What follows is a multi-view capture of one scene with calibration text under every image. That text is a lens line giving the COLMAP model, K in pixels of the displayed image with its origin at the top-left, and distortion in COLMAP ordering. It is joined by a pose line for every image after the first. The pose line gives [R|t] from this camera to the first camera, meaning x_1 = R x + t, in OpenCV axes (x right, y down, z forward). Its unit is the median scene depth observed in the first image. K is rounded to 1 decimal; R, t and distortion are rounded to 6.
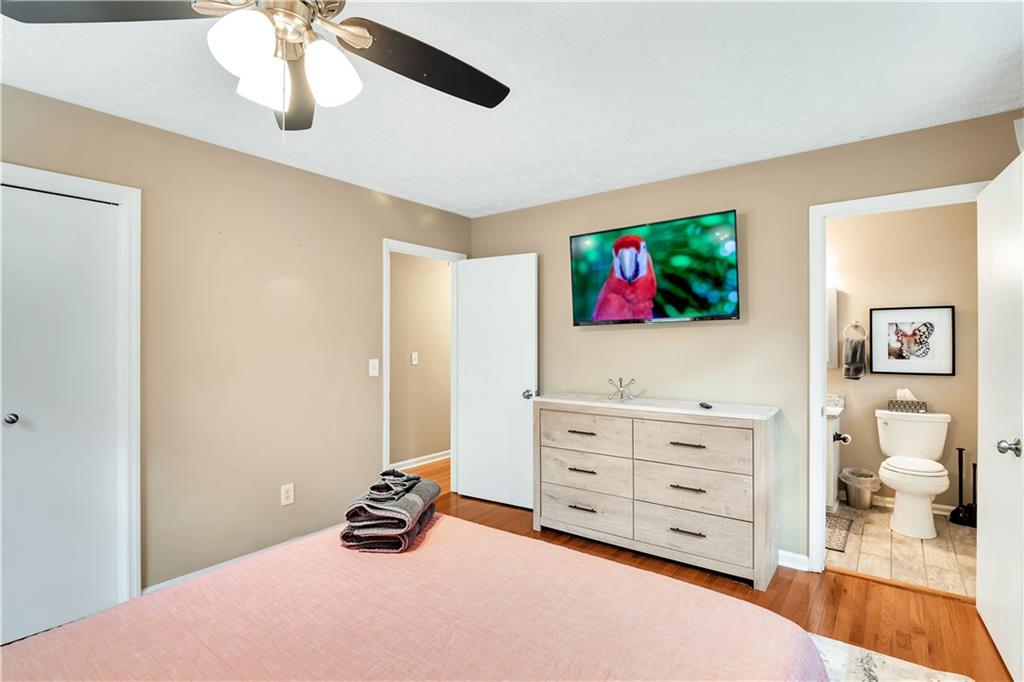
lens RADIAL K [[522.3, 0, 515.1], [0, 522.3, 336.2], [0, 0, 1]] dist [0.005636, 0.001090]
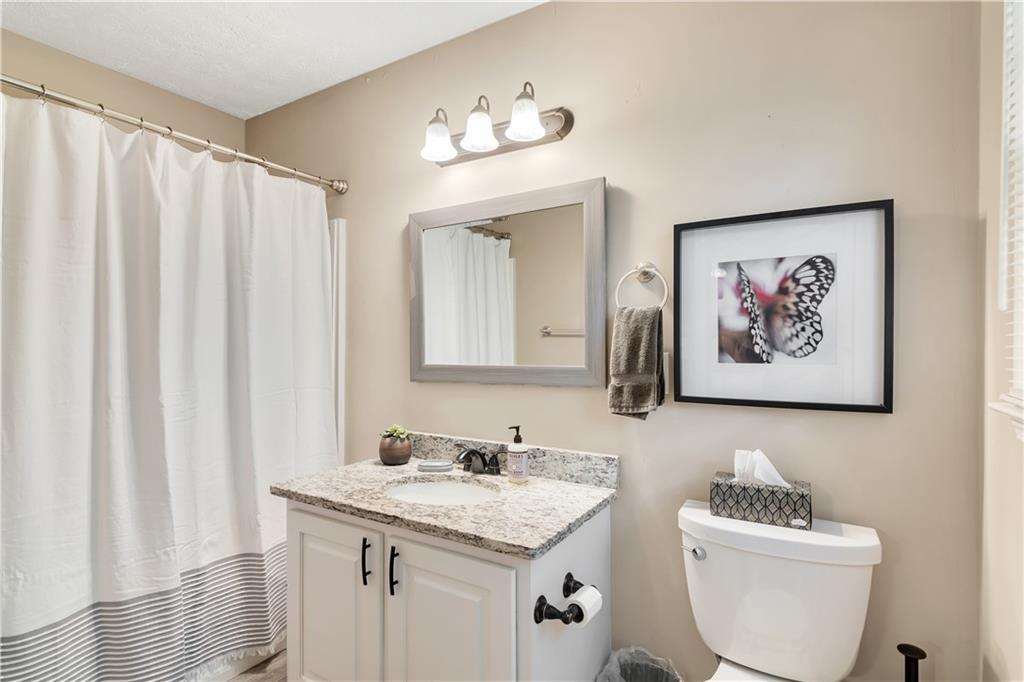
lens RADIAL K [[522.3, 0, 509.4], [0, 522.3, 335.6], [0, 0, 1]] dist [0.005636, 0.001090]
pose [[0.995753, 0.000395, 0.092059, 0.537680], [-0.000866, 0.999987, 0.005074, 0.023738], [-0.092056, -0.005132, 0.995741, 0.657004]]
